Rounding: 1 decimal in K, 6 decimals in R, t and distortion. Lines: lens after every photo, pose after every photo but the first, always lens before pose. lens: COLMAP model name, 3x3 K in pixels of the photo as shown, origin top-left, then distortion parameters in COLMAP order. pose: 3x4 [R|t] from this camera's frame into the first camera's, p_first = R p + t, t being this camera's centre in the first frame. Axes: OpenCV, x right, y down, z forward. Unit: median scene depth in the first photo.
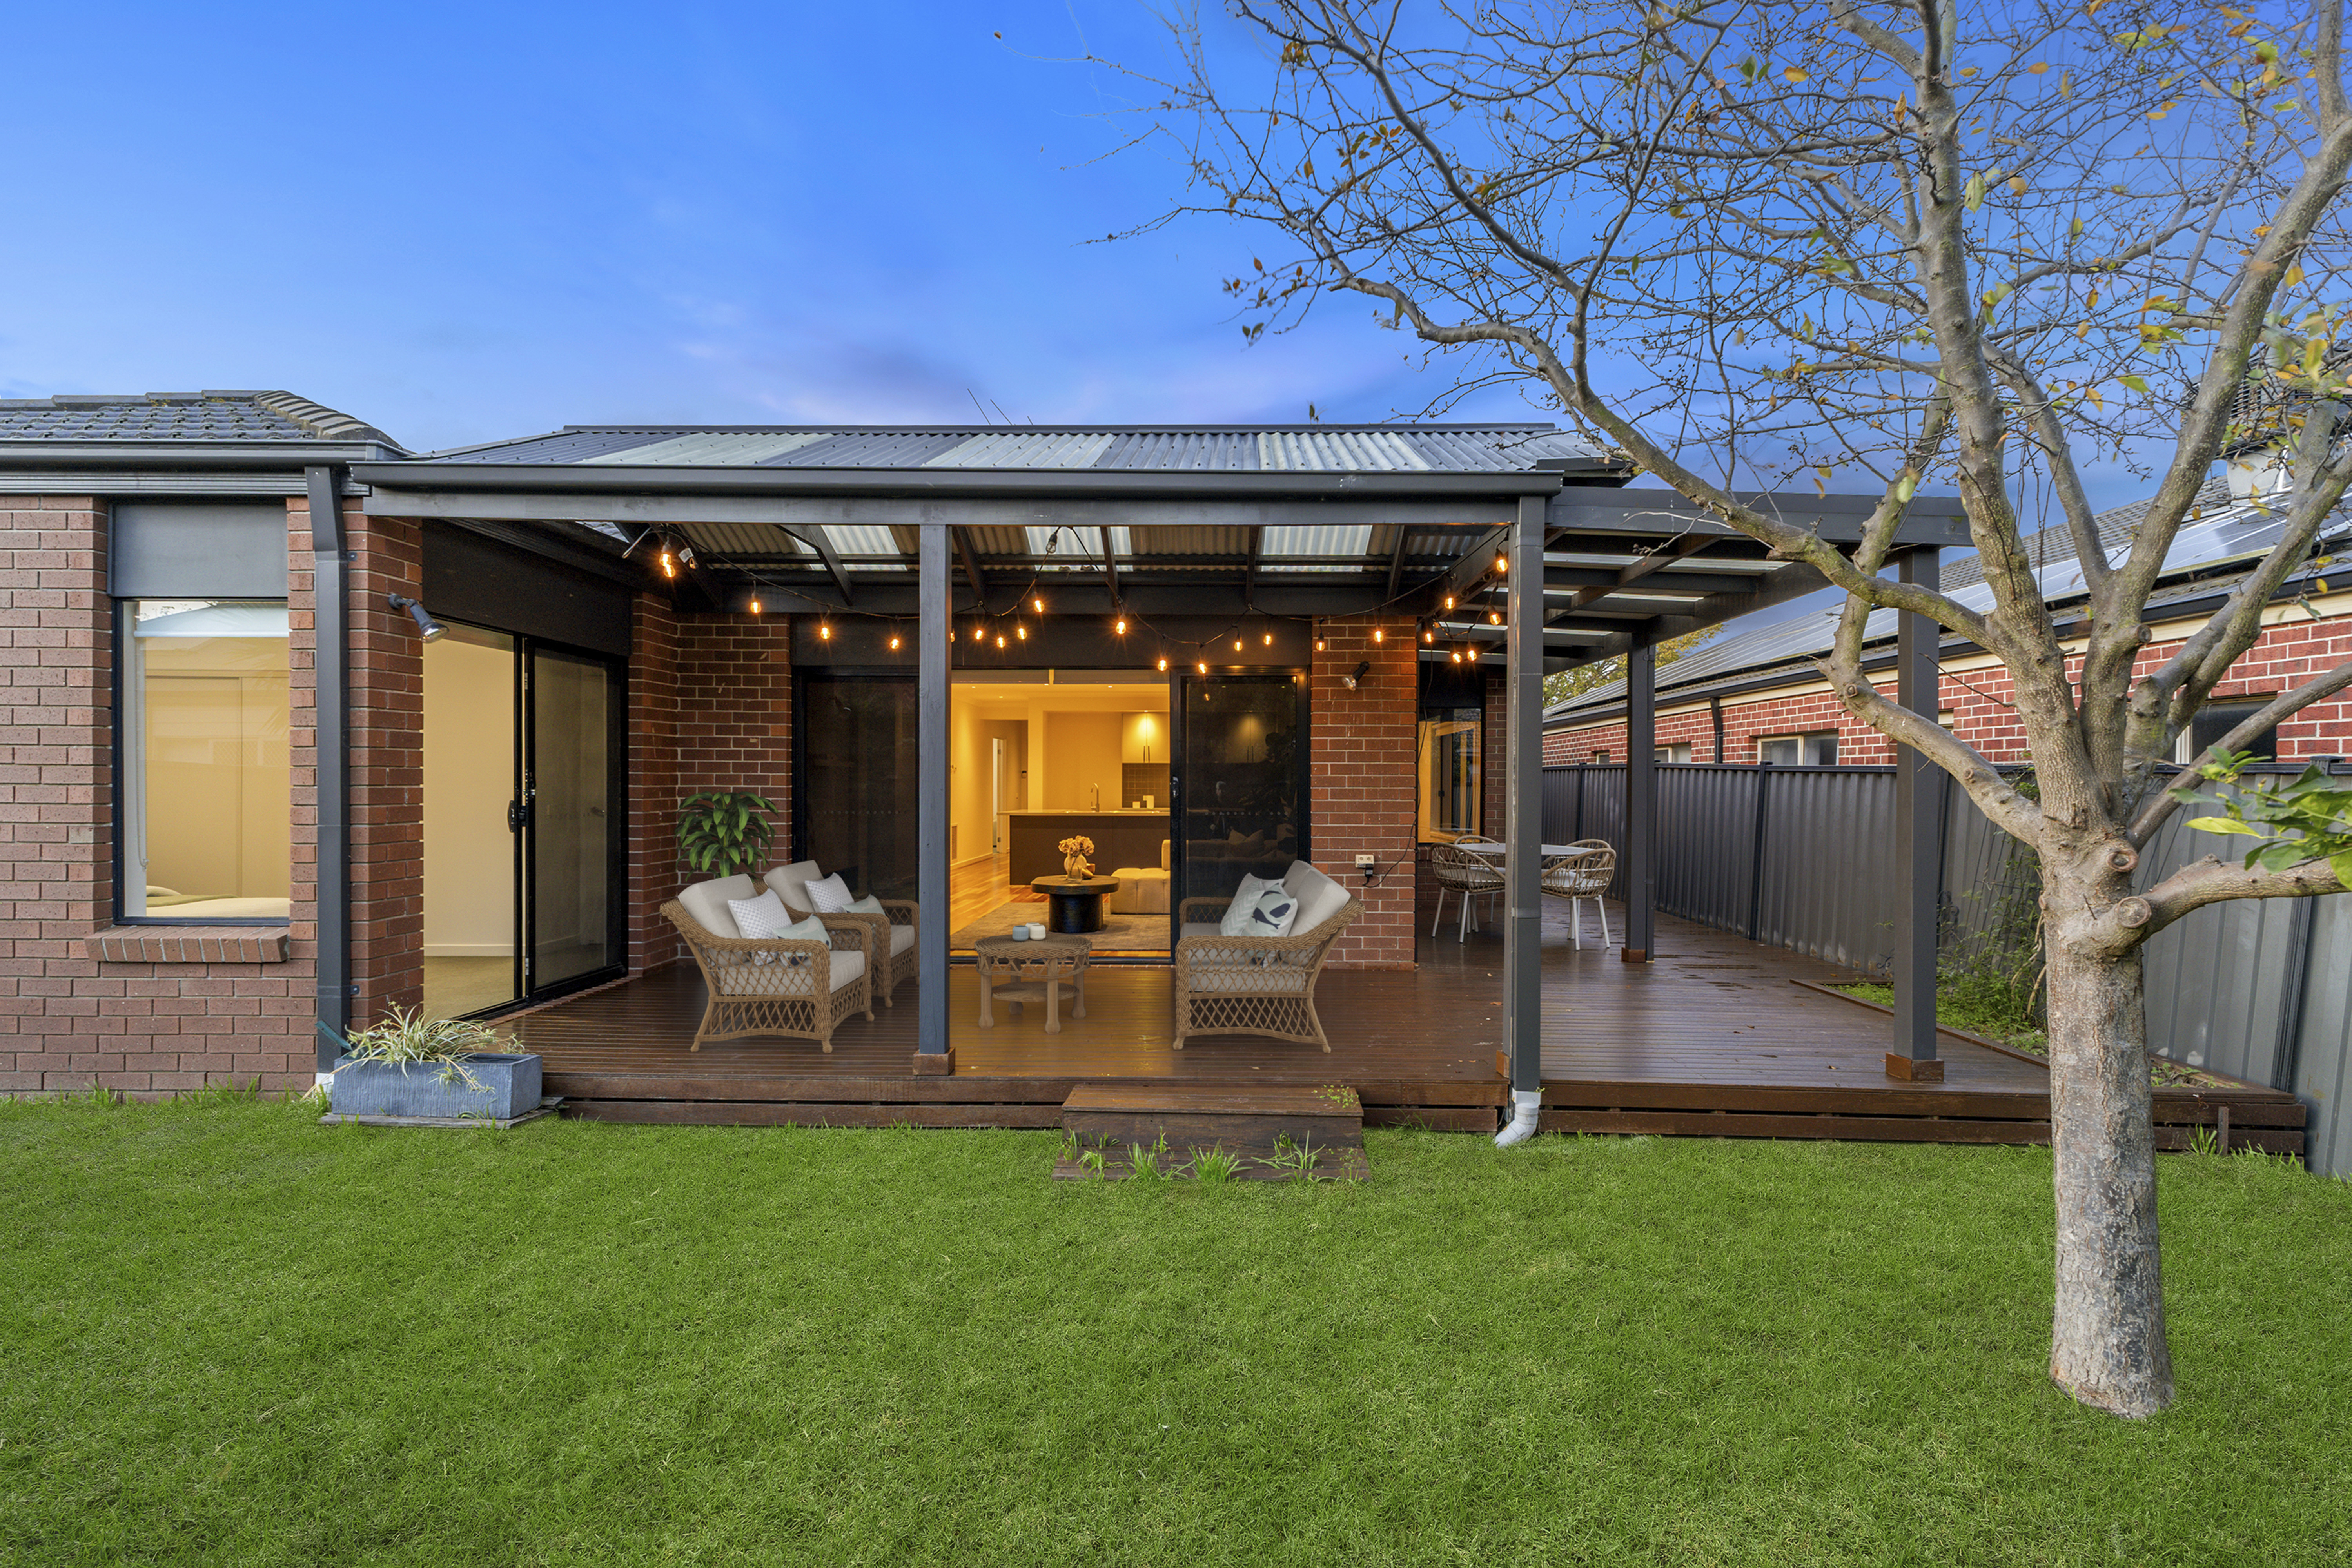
lens RADIAL K [[1174.5, 0, 1176.0], [0, 1174.5, 784.0], [0, 0, 1]] dist [0.000543, 0.000574]
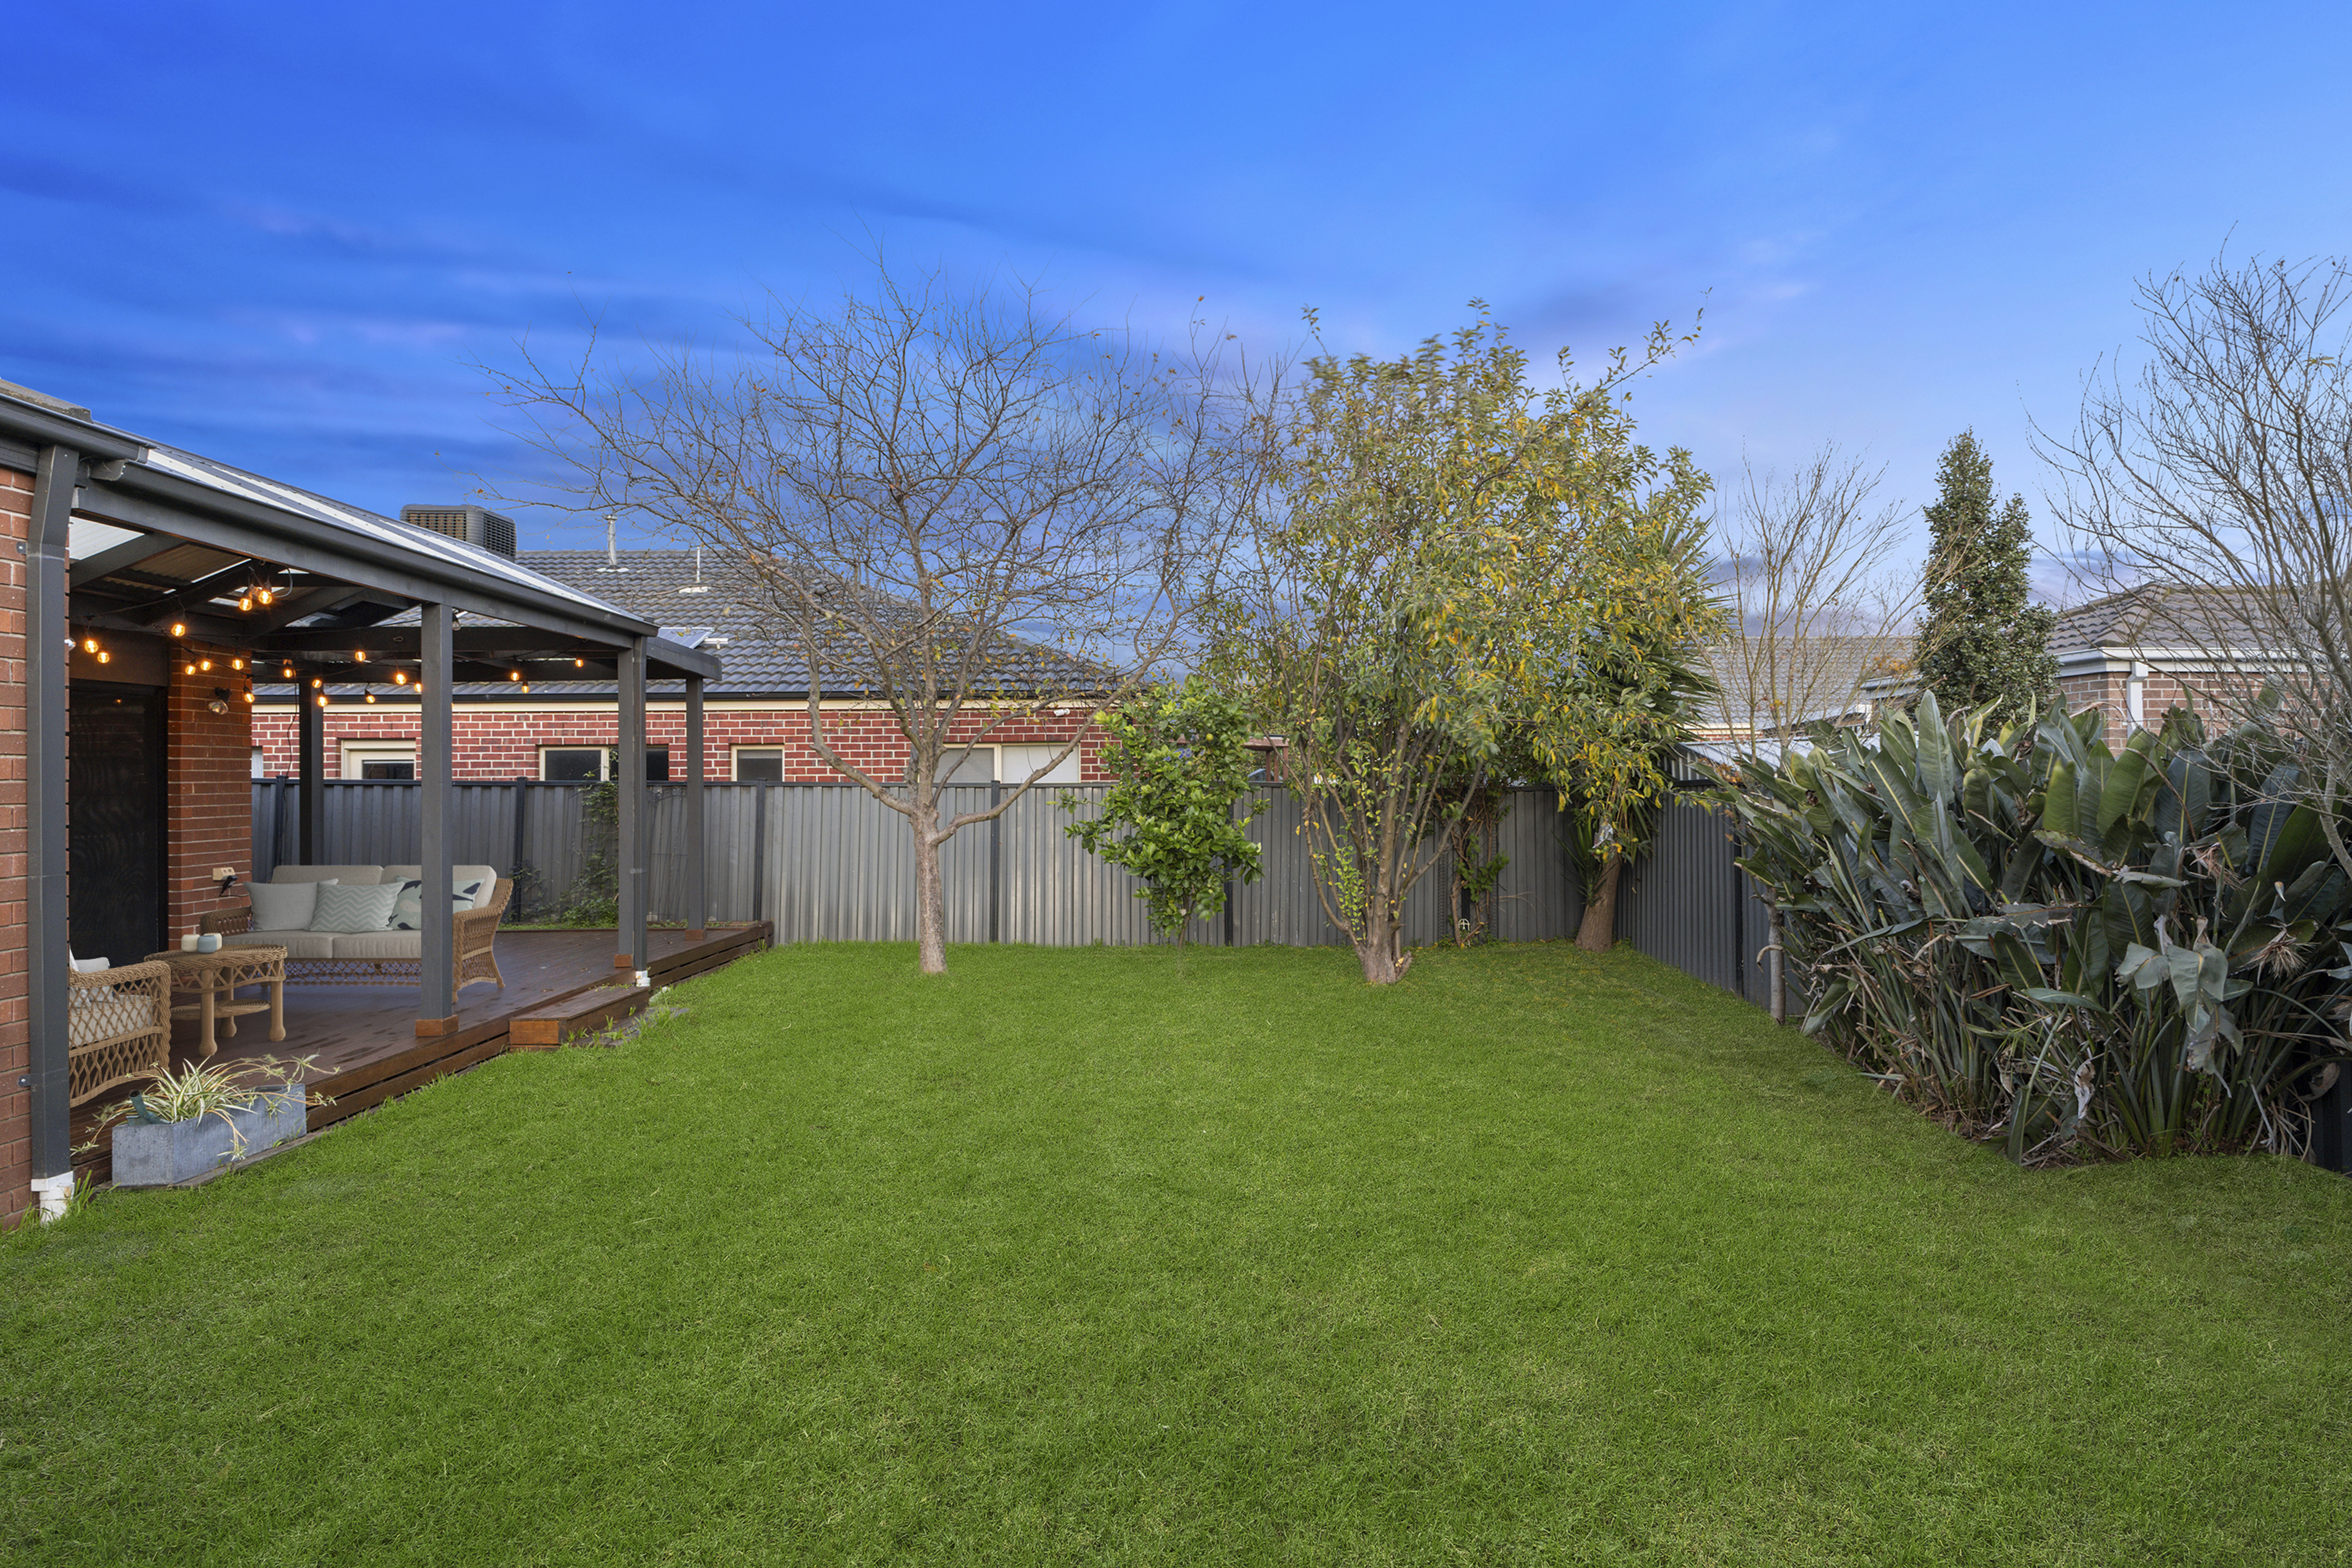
lens RADIAL K [[1177.2, 0, 1176.0], [0, 1177.2, 784.0], [0, 0, 1]] dist [0.000214, -0.000326]
pose [[0.999998, -0.001187, -0.001298, 1.028702], [0.001188, 0.999999, 0.000535, -0.016177], [0.001297, -0.000536, 0.999999, -0.069268]]
